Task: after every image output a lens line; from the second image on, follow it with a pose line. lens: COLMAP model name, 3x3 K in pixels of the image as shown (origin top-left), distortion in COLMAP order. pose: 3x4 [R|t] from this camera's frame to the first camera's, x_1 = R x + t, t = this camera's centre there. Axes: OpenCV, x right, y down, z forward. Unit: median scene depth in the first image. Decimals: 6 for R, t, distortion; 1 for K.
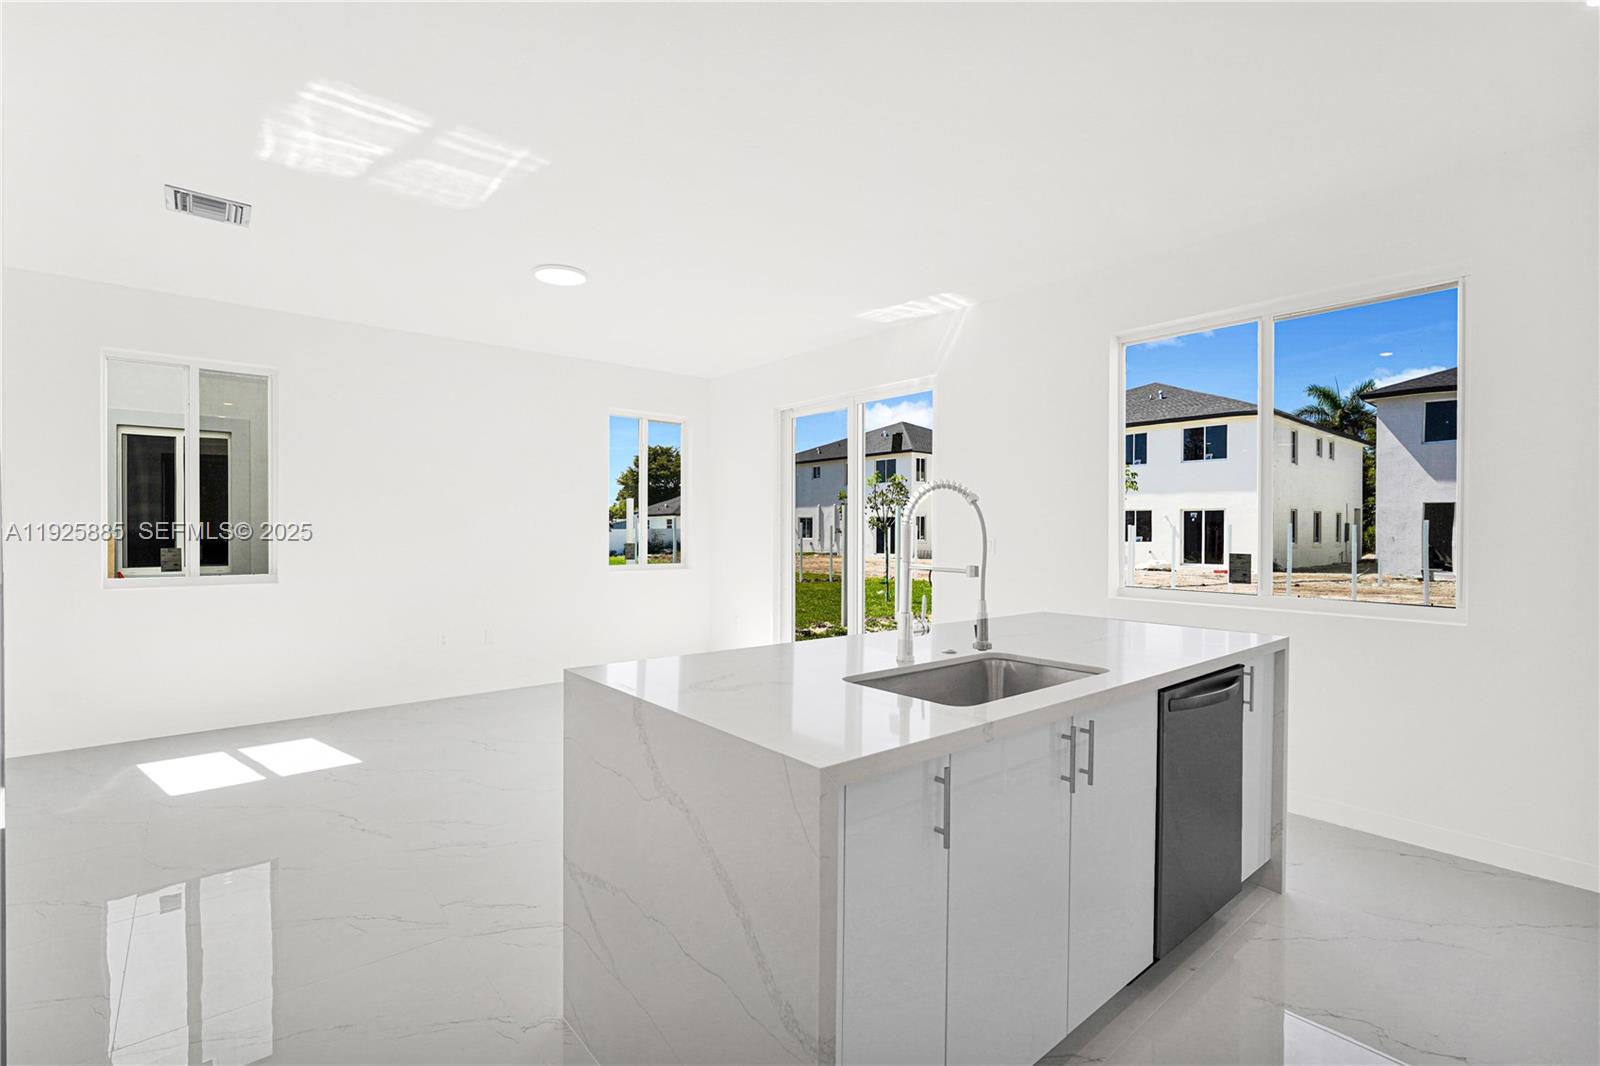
lens RADIAL K [[718.6, 0, 798.7], [0, 718.6, 537.9], [0, 0, 1]] dist [-0.020324, 0.011323]
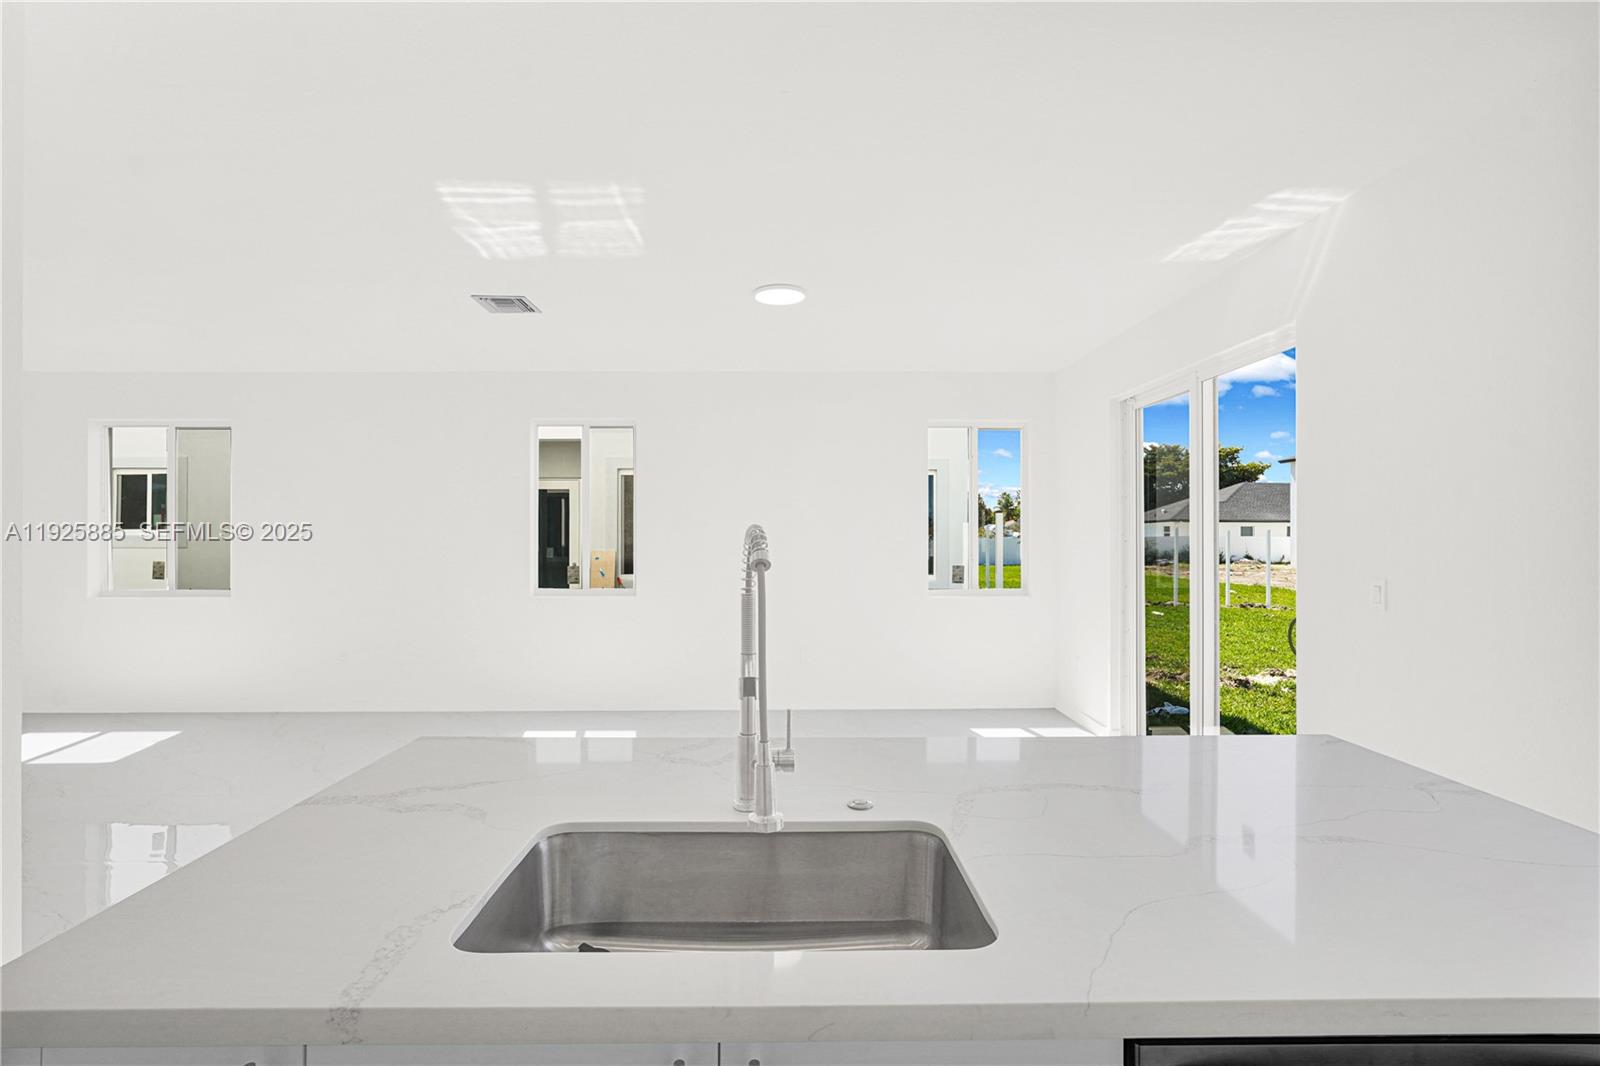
lens RADIAL K [[718.6, 0, 798.7], [0, 718.6, 537.9], [0, 0, 1]] dist [-0.020324, 0.011323]
pose [[0.775929, -0.001382, -0.630818, 0.255570], [-0.004385, 0.999962, -0.007583, -0.027181], [0.630805, 0.008650, 0.775894, 0.229502]]
